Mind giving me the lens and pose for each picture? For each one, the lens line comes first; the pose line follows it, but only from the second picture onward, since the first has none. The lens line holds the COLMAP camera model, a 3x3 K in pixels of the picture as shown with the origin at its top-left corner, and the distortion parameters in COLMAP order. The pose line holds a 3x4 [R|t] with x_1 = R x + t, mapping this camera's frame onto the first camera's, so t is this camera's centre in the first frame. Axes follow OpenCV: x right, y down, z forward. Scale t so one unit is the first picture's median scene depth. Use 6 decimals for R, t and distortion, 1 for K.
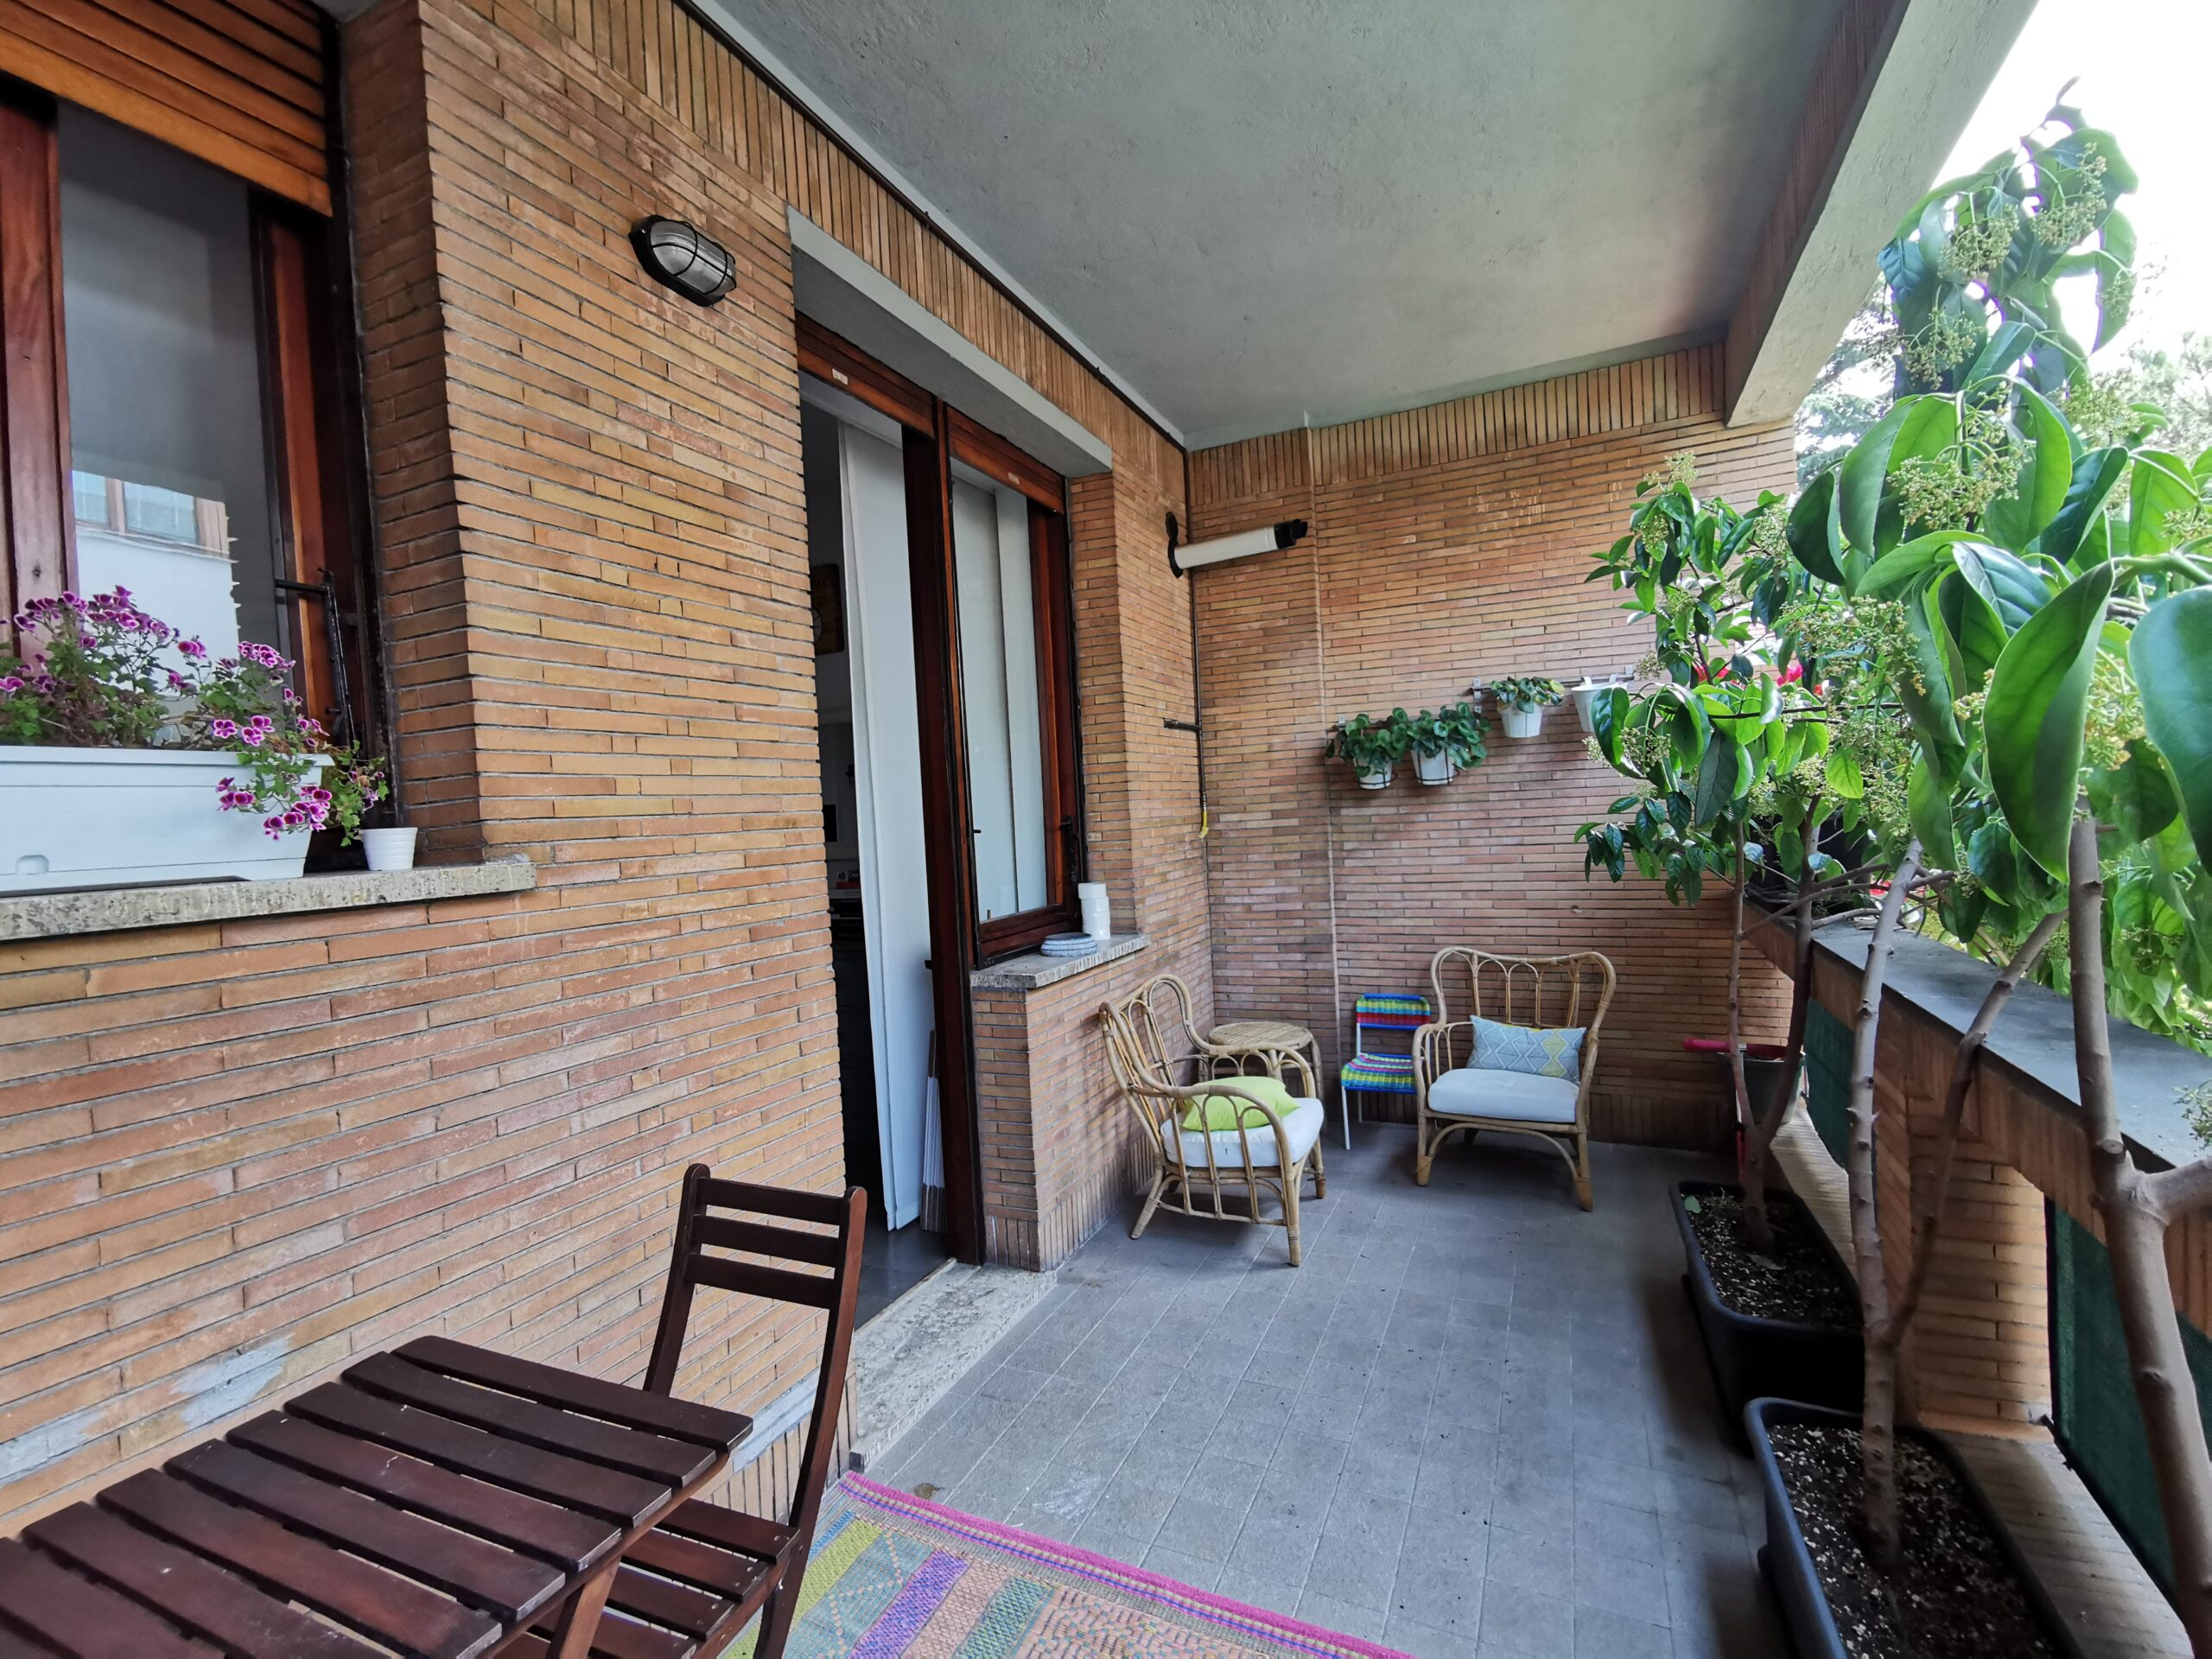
lens RADIAL K [[1018.4, 0, 1101.3], [0, 1018.4, 838.0], [0, 0, 1]] dist [-0.002745, 0.010399]
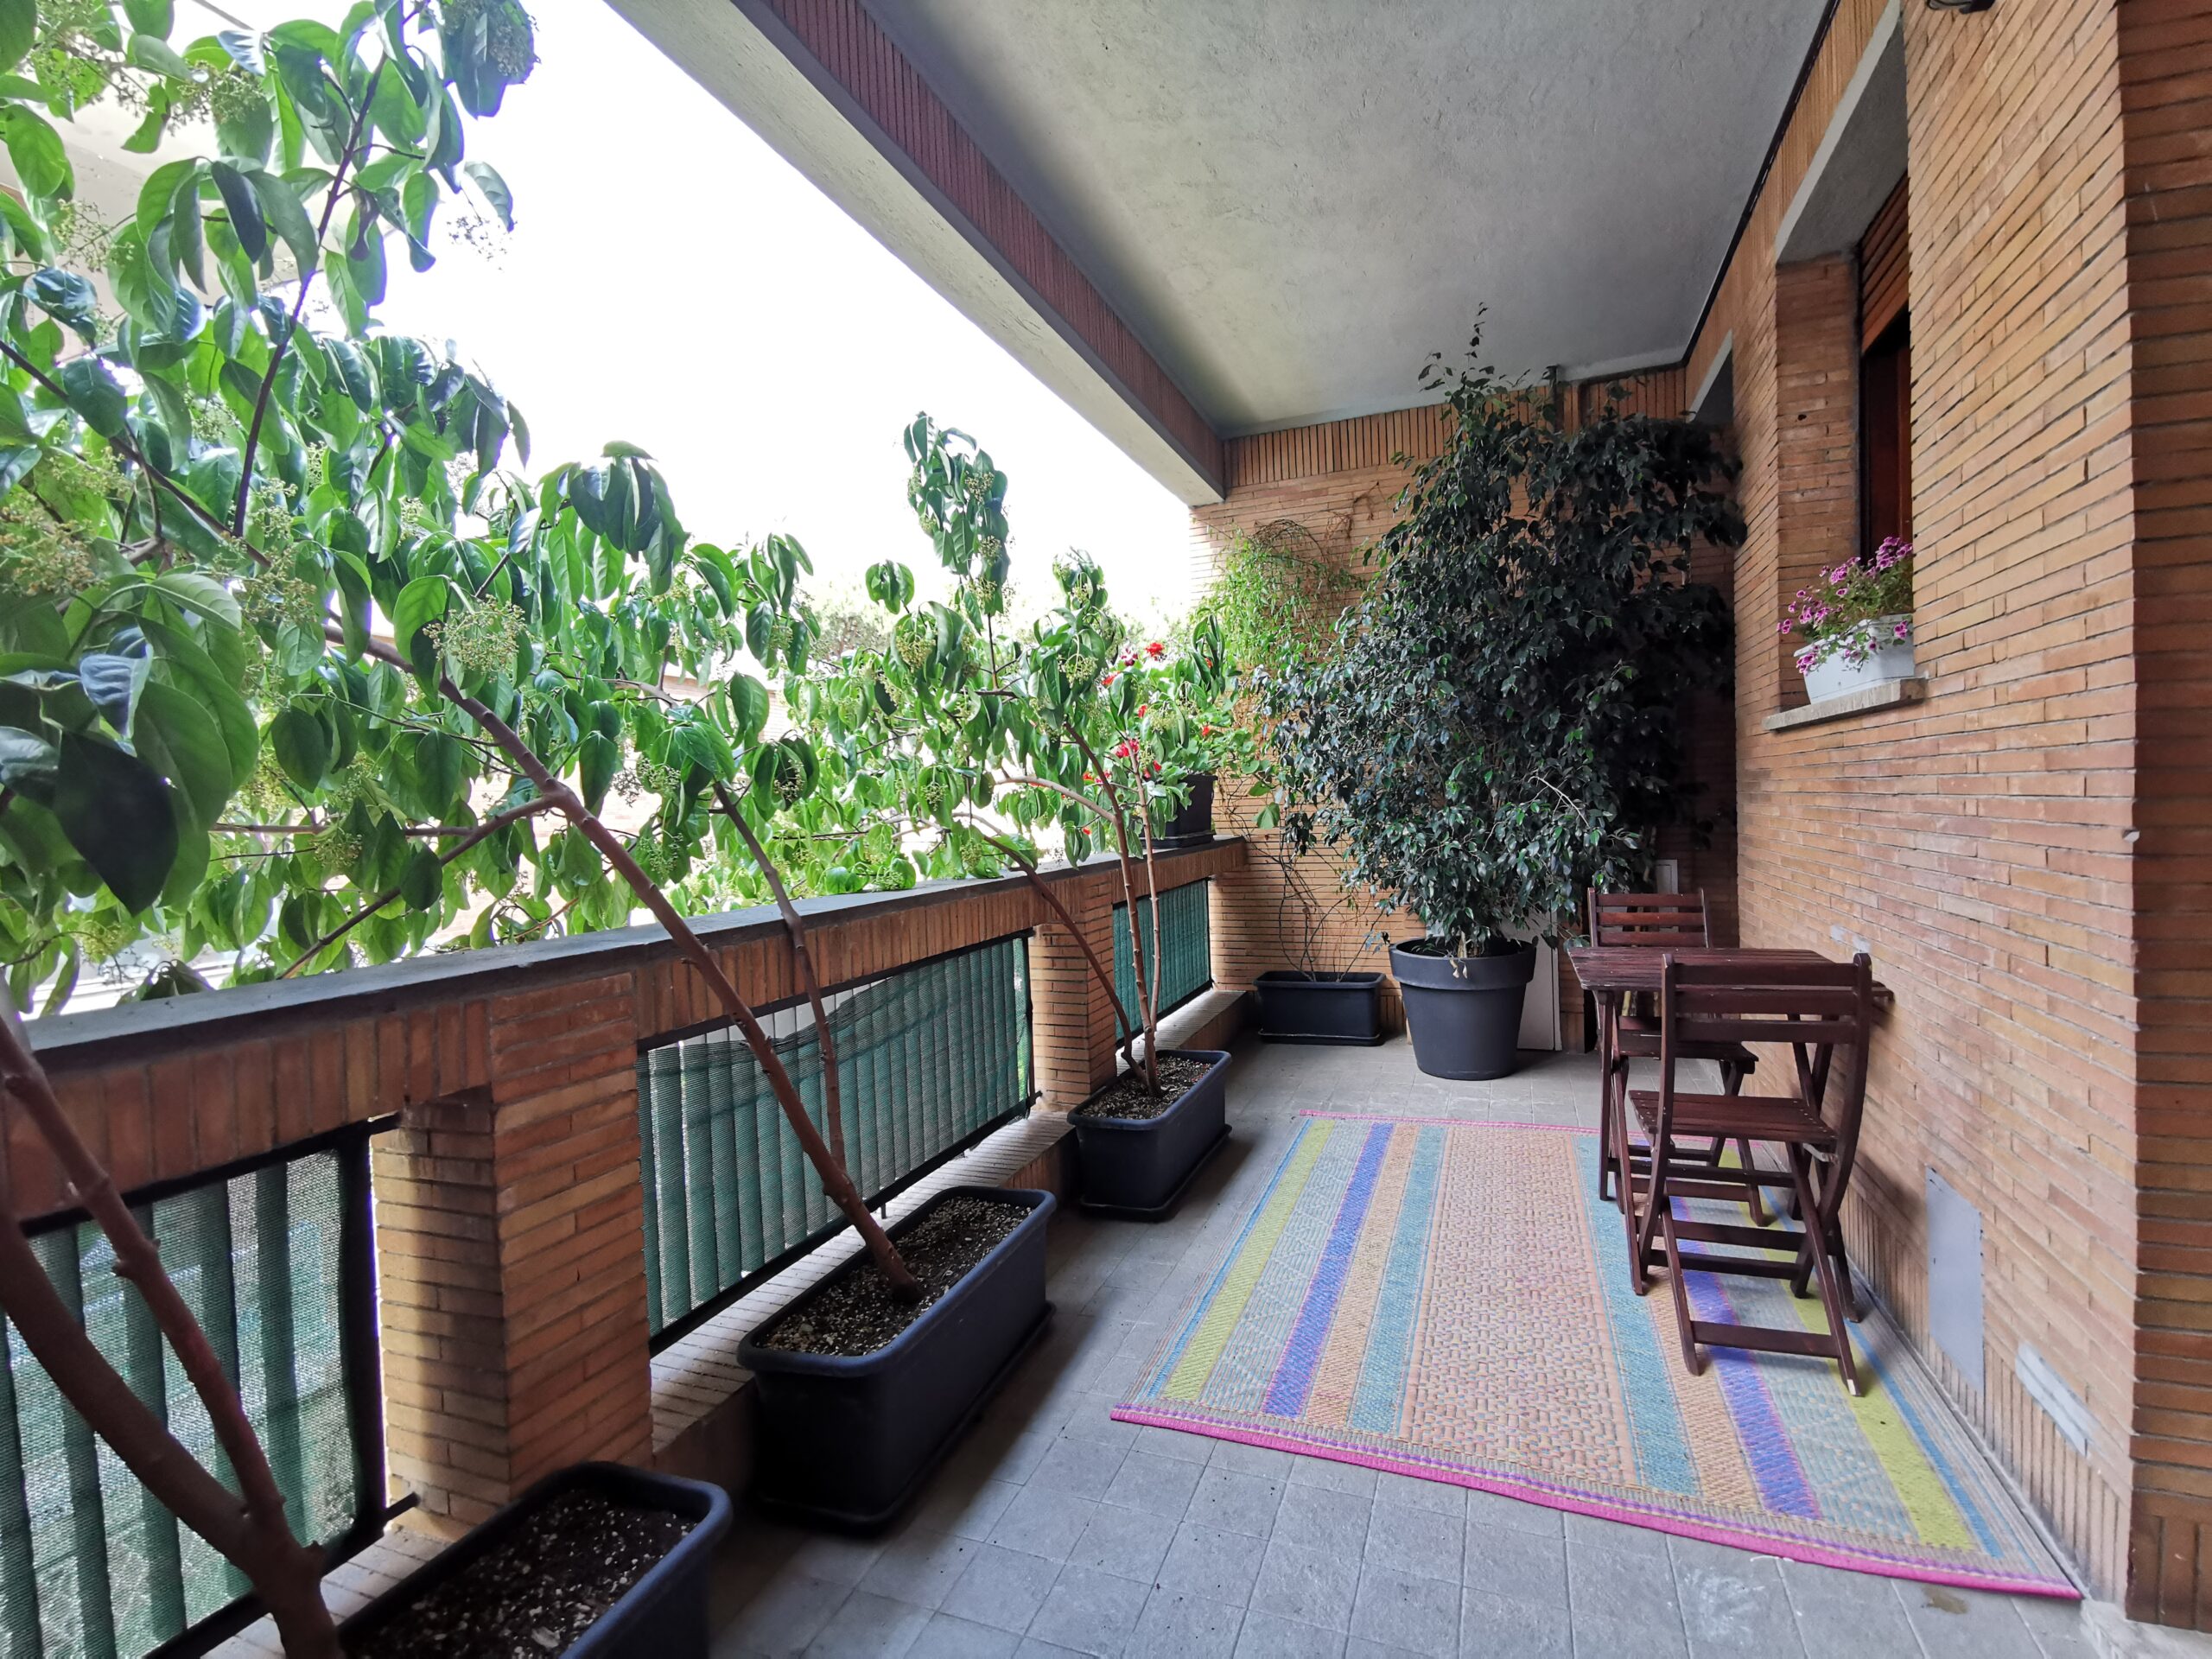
lens RADIAL K [[1018.4, 0, 1101.3], [0, 1018.4, 838.0], [0, 0, 1]] dist [-0.002745, 0.010399]
pose [[-0.995157, 0.086601, -0.046503, 0.399150], [0.083418, 0.994294, 0.066495, 0.040992], [0.051997, 0.062294, -0.996702, 1.712787]]
